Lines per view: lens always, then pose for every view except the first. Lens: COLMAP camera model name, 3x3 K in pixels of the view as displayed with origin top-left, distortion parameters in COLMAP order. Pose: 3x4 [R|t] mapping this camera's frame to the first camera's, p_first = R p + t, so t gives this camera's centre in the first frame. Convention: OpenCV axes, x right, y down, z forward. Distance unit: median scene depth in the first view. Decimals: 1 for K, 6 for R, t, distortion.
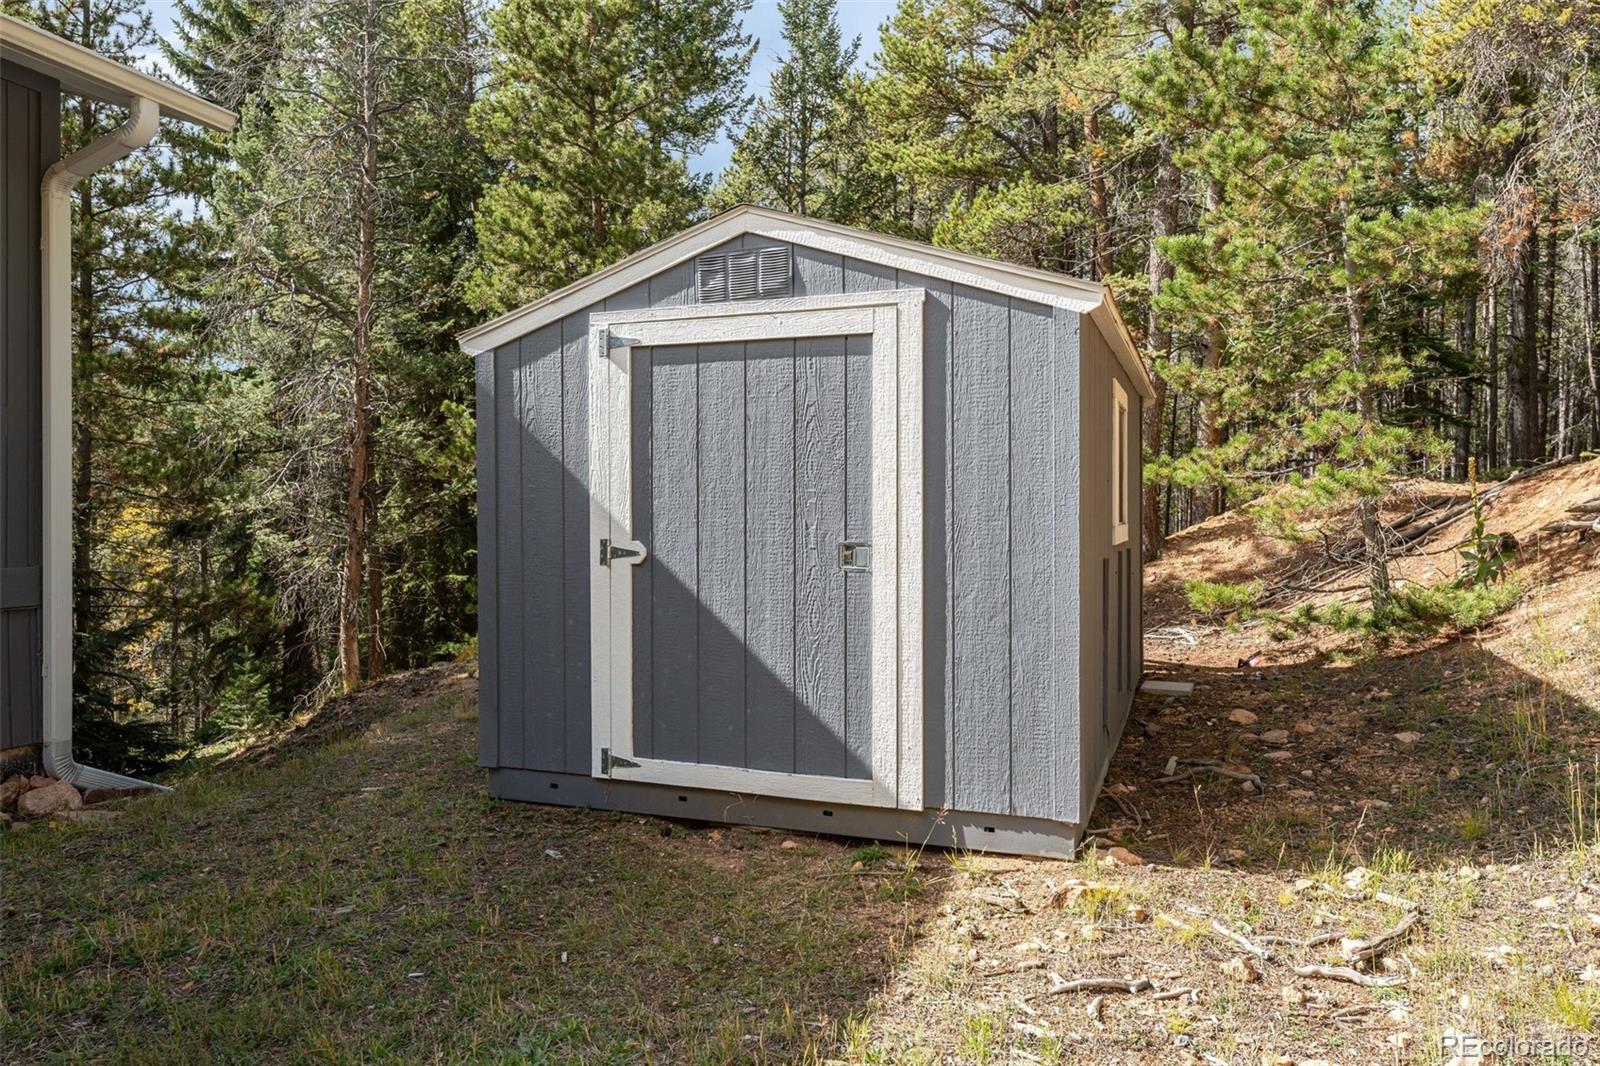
lens RADIAL K [[1111.4, 0, 797.3], [0, 1111.4, 530.2], [0, 0, 1]] dist [0.003800, 0.002158]
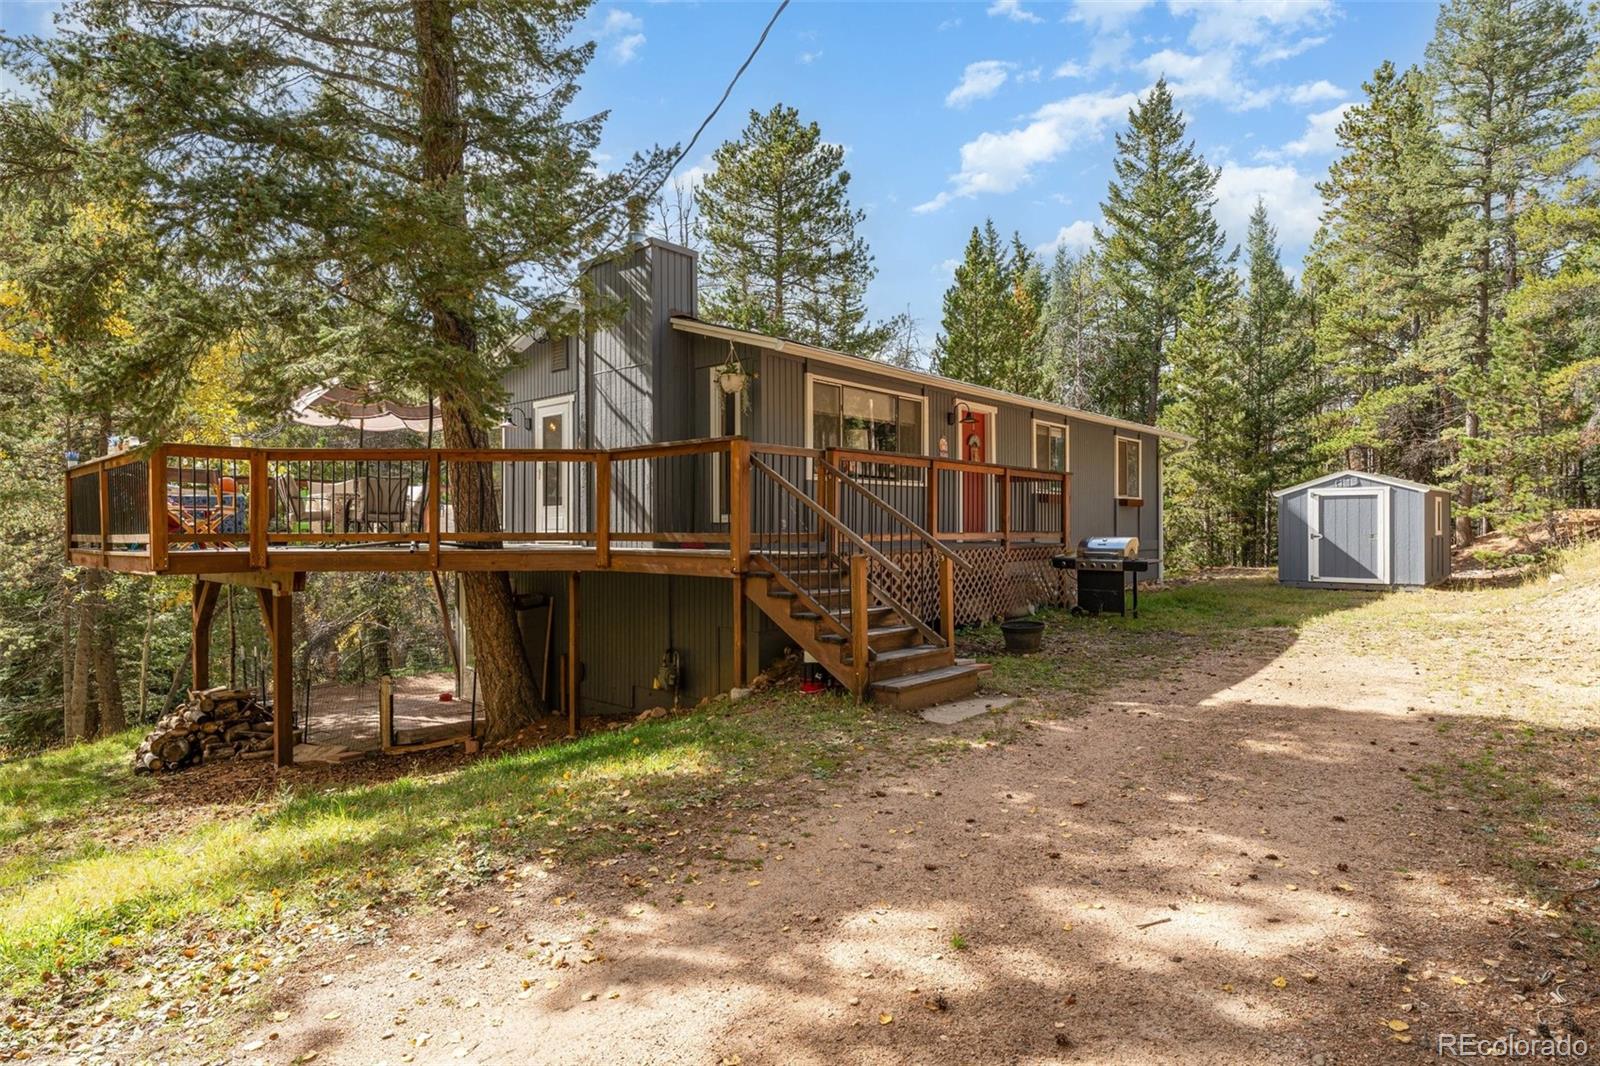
lens RADIAL K [[873.2, 0, 799.4], [0, 873.2, 538.0], [0, 0, 1]] dist [0.002861, -0.000565]
pose [[0.924949, -0.001114, -0.380089, -0.820083], [0.000231, 0.999997, -0.002370, 0.036149], [0.380091, 0.002104, 0.924947, -3.560160]]
